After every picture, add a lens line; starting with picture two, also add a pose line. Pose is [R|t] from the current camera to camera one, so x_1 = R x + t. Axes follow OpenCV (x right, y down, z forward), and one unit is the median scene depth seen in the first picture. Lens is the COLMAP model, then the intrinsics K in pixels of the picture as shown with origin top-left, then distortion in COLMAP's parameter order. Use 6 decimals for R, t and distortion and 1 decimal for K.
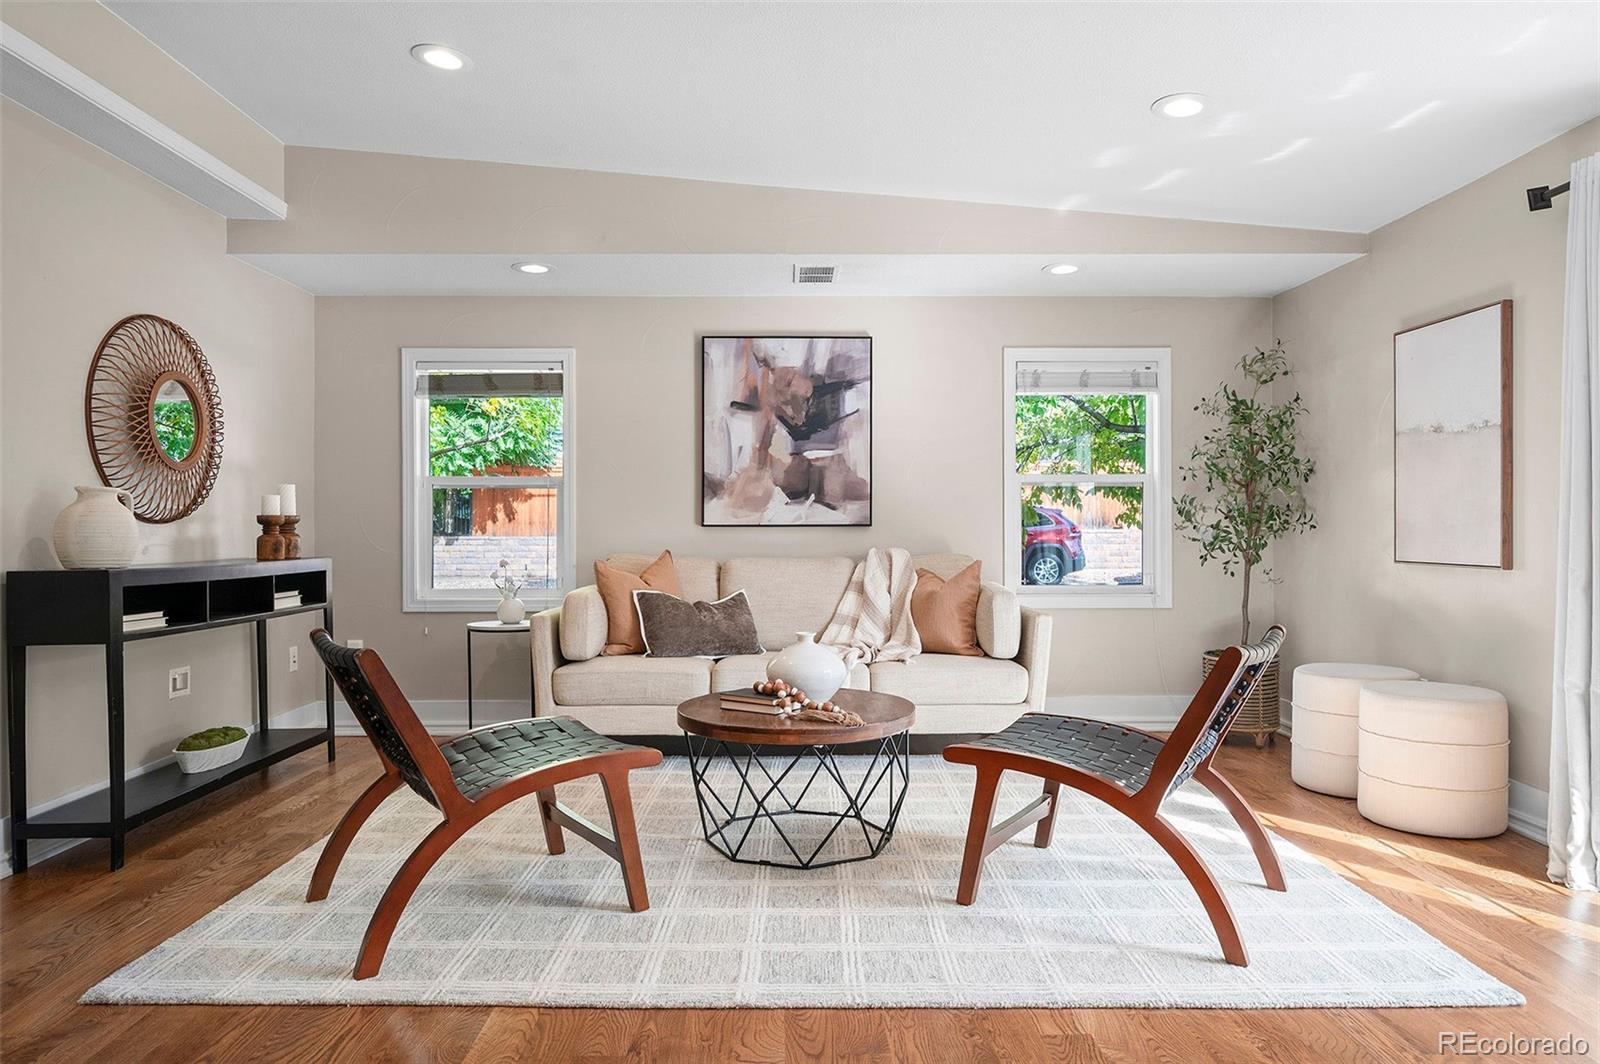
lens RADIAL K [[1025.5, 0, 800.0], [0, 1025.5, 532.0], [0, 0, 1]] dist [-0.000202, 0.000317]
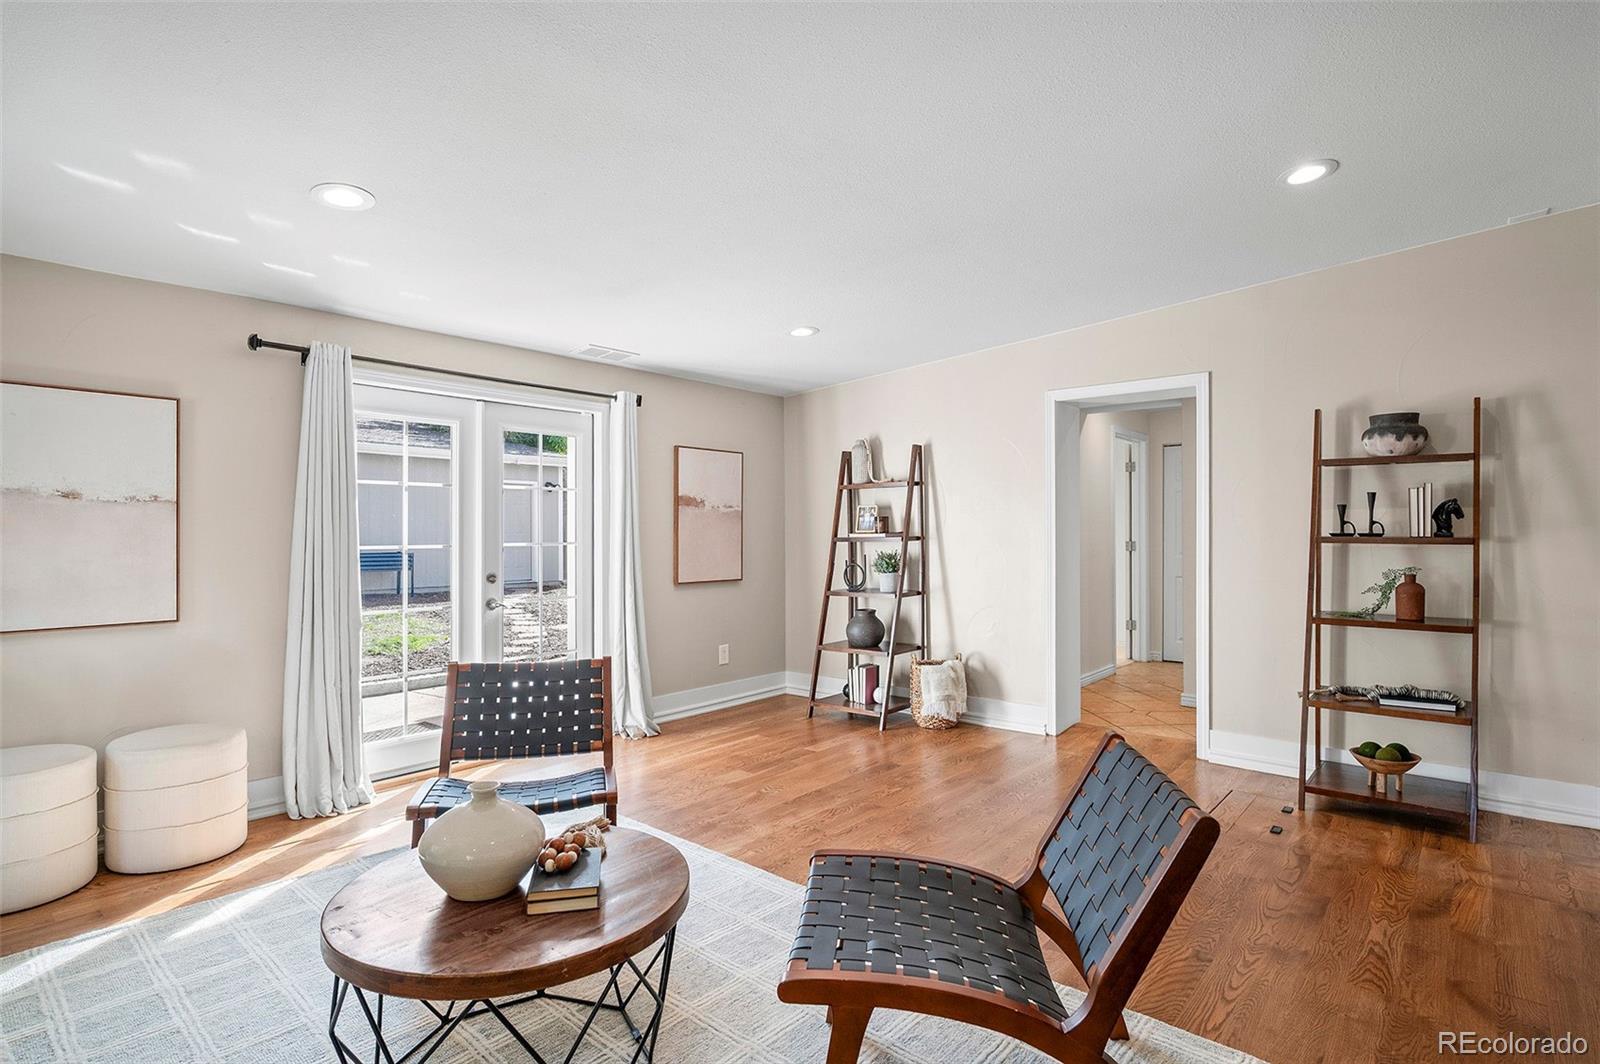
lens RADIAL K [[821.9, 0, 800.0], [0, 821.9, 532.0], [0, 0, 1]] dist [-0.001034, -0.000279]
pose [[-0.739848, -0.000886, 0.672773, -0.348151], [0.003291, 0.999982, 0.004936, -0.048841], [-0.672766, 0.005866, -0.739832, 0.838008]]
